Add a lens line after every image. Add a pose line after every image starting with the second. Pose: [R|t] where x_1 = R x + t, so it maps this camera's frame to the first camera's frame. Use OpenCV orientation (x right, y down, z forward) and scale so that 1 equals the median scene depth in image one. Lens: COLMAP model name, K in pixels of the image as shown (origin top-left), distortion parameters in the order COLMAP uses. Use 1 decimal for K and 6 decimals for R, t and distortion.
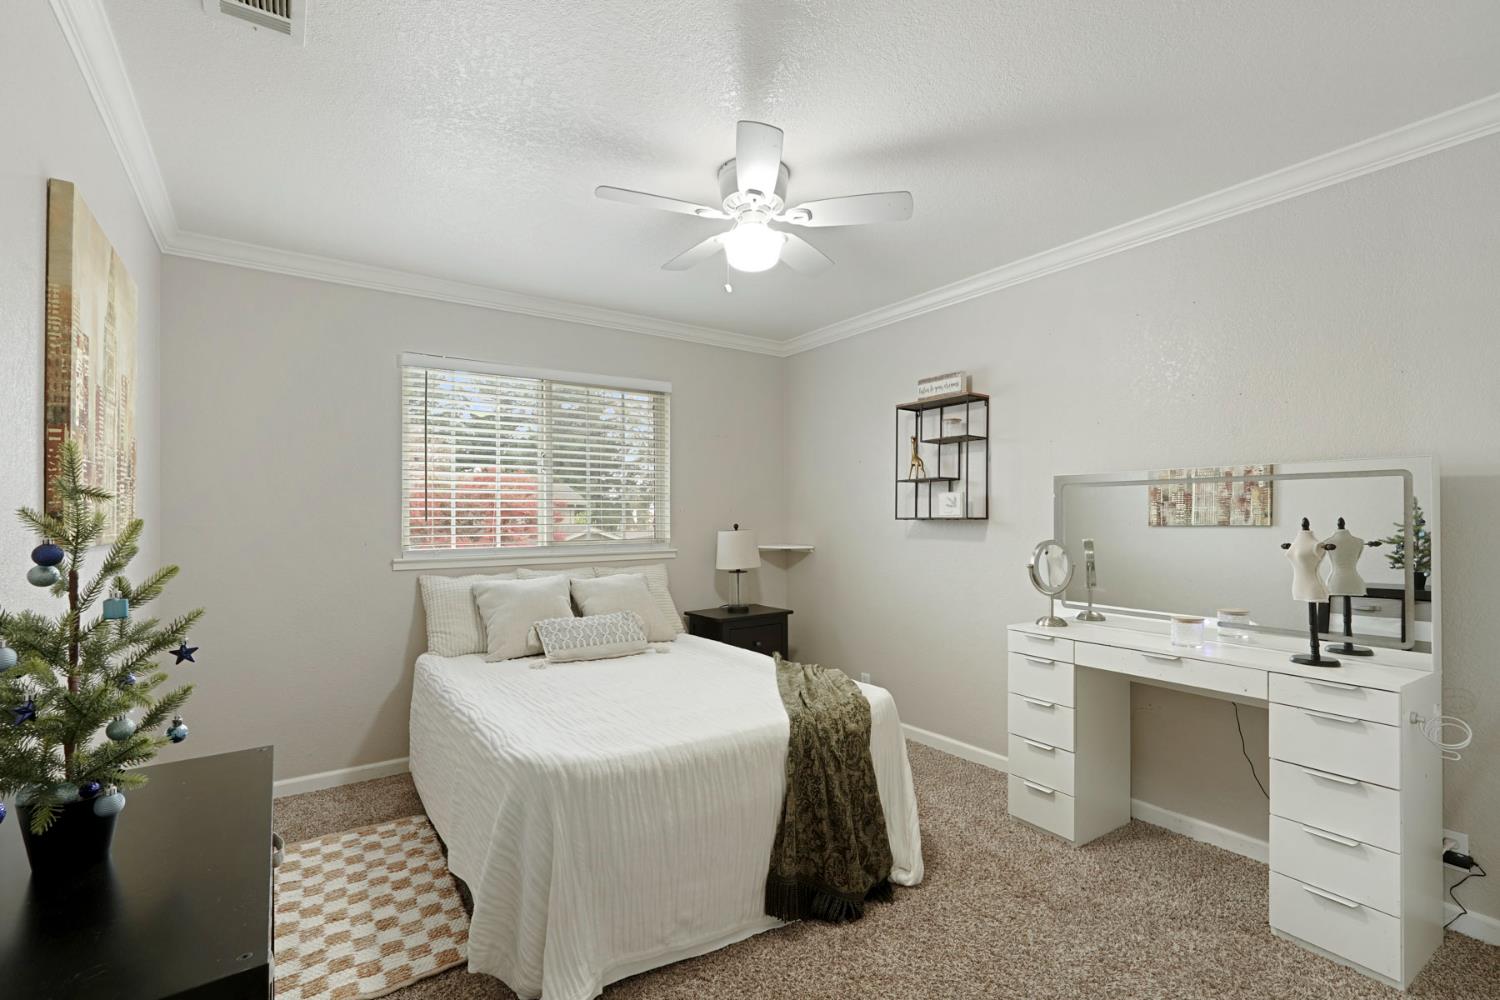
lens RADIAL K [[686.3, 0, 759.9], [0, 686.3, 514.7], [0, 0, 1]] dist [-0.001904, -0.000011]
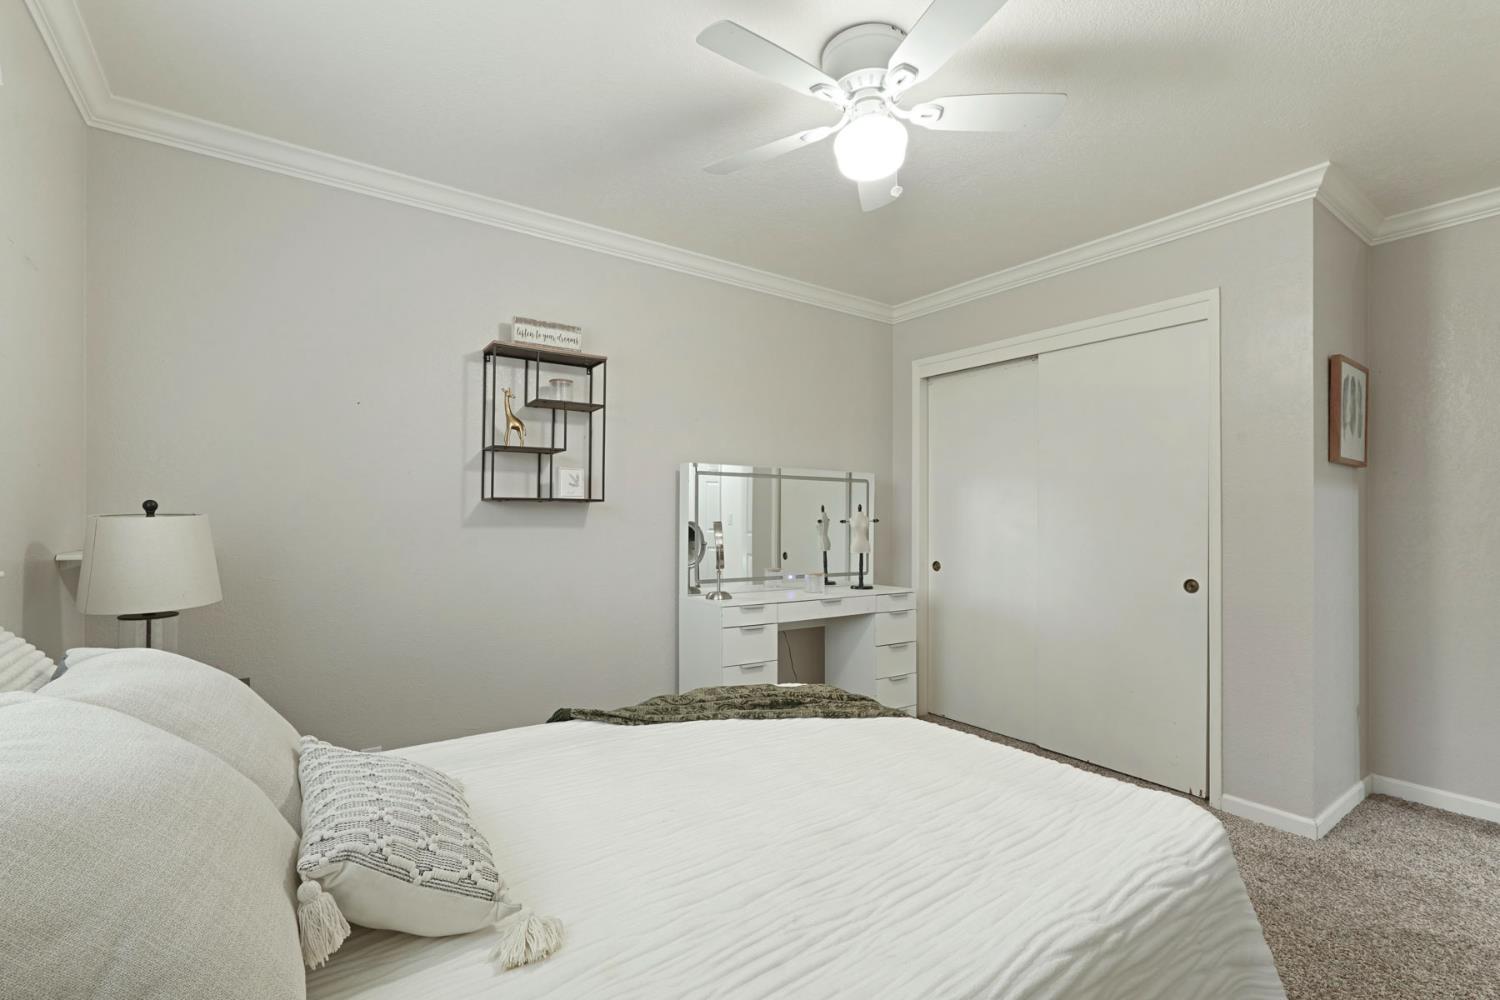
lens RADIAL K [[683.6, 0, 750.0], [0, 683.6, 500.0], [0, 0, 1]] dist [-0.000668, -0.000038]
pose [[-0.016564, 0.024664, 0.999559, -0.545903], [-0.011323, 0.999627, -0.024853, 0.023425], [-0.999799, -0.011730, -0.016279, 0.785405]]
